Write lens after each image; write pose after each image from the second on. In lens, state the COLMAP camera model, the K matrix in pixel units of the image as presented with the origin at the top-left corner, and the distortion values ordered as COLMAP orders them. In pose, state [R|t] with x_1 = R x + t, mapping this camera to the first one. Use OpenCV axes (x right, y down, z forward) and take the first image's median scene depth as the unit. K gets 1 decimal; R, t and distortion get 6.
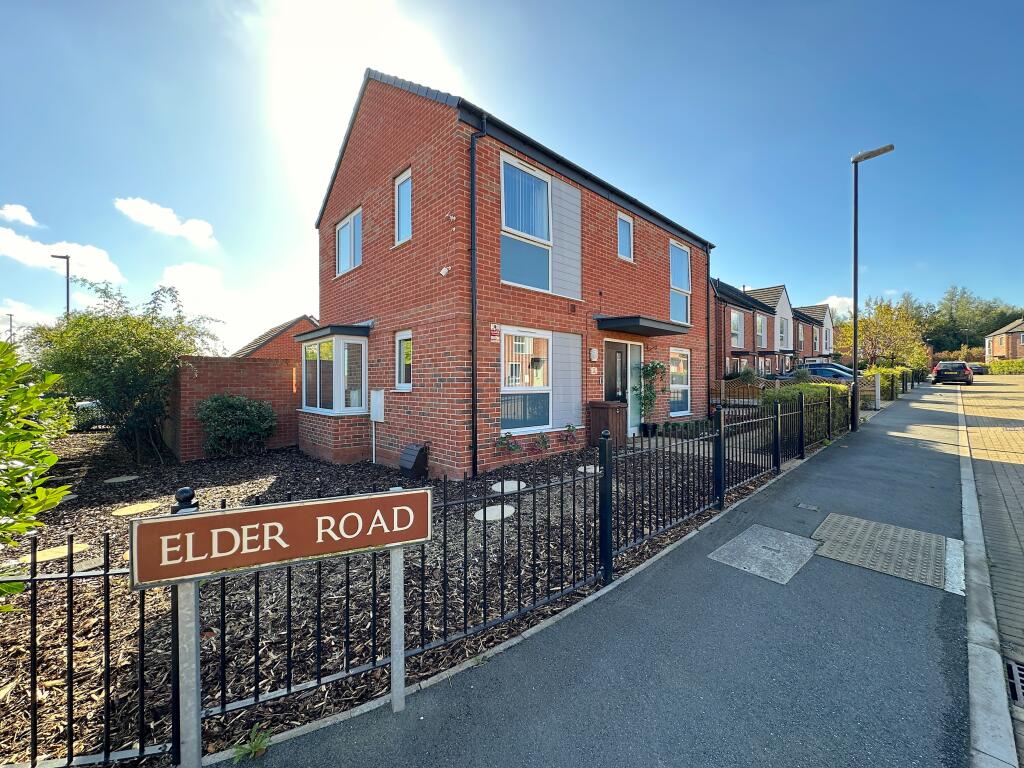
lens RADIAL K [[412.4, 0, 512.9], [0, 412.4, 382.7], [0, 0, 1]] dist [-0.000330, 0.000283]
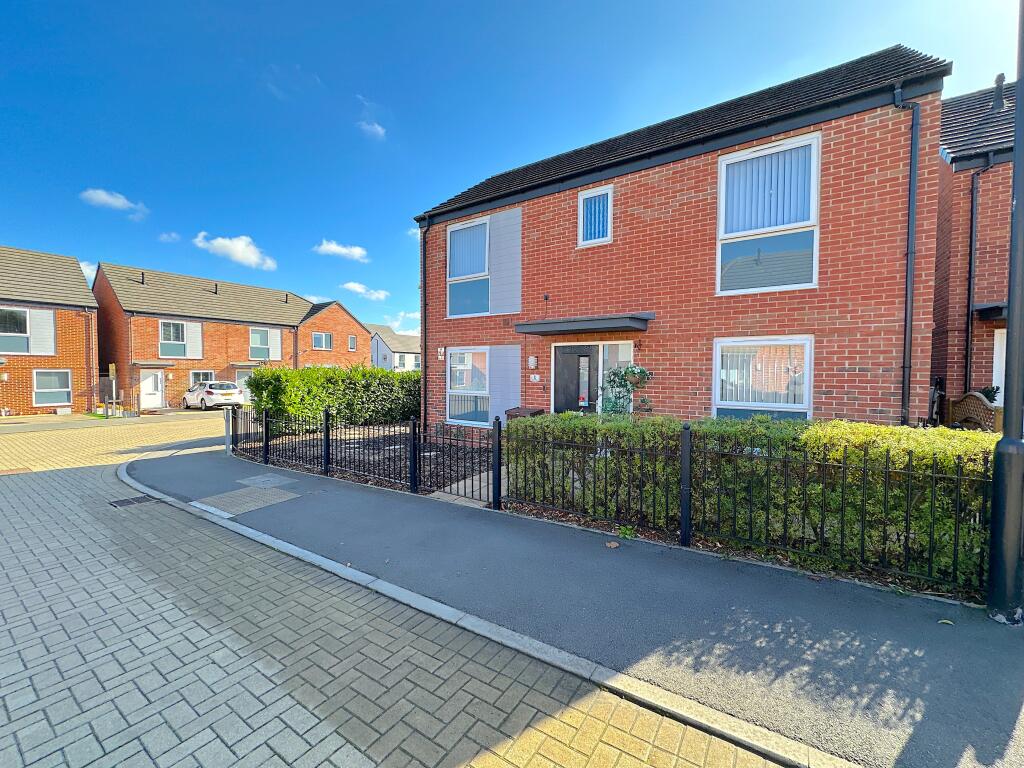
lens RADIAL K [[412.4, 0, 513.8], [0, 412.4, 384.6], [0, 0, 1]] dist [-0.000330, 0.000283]
pose [[0.221305, 0.035181, -0.974570, 1.291290], [-0.001833, 0.999362, 0.035660, -0.053910], [0.975203, -0.006106, 0.221229, 0.802993]]
